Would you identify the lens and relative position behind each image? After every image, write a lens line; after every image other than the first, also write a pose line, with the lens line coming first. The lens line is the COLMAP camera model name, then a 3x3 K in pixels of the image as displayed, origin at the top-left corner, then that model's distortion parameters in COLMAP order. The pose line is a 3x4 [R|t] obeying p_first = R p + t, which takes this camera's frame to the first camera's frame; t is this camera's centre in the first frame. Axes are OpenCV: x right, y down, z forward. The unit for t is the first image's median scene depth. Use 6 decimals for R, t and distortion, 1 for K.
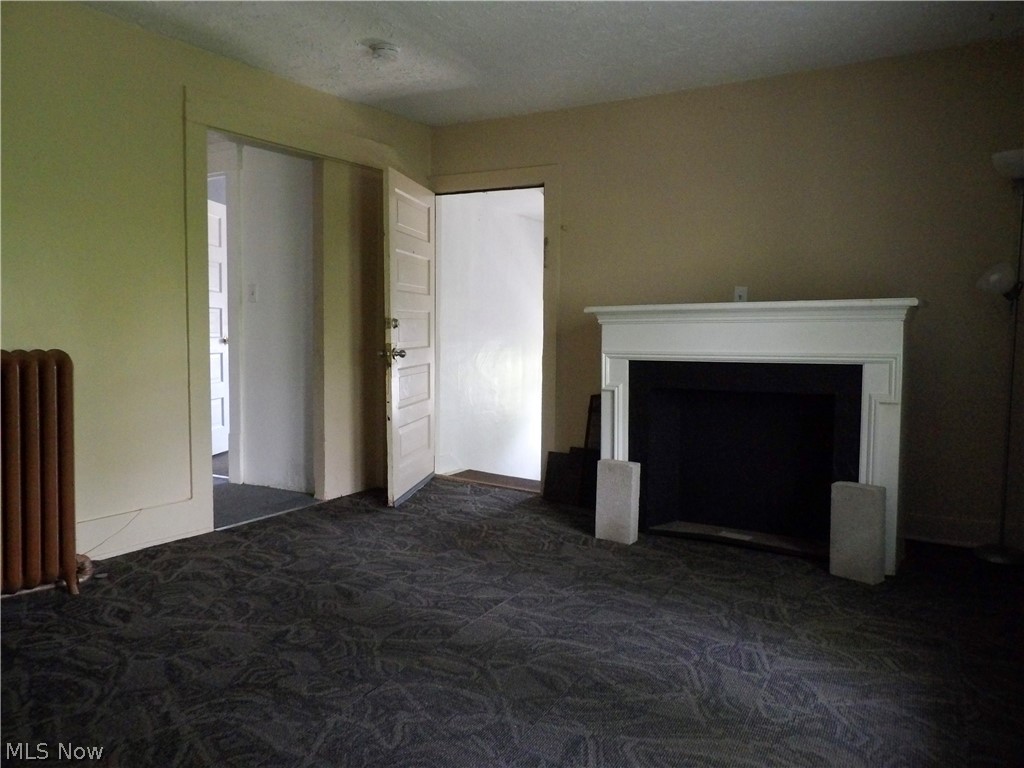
lens RADIAL K [[719.7, 0, 512.0], [0, 719.7, 384.0], [0, 0, 1]] dist [0.001148, 0.002058]
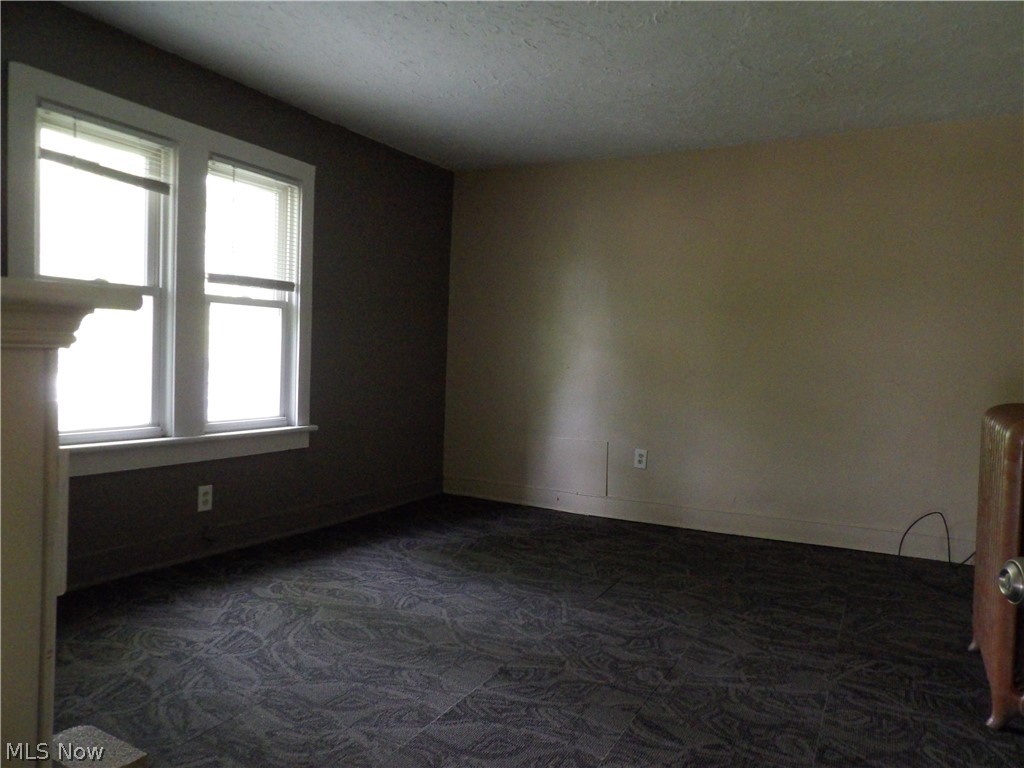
lens RADIAL K [[719.7, 0, 512.0], [0, 719.7, 384.0], [0, 0, 1]] dist [0.001148, 0.002058]
pose [[-0.998132, -0.046055, -0.040150, -0.044229], [-0.050837, 0.990521, 0.127609, -0.172420], [0.033893, 0.129412, -0.991012, 1.963611]]
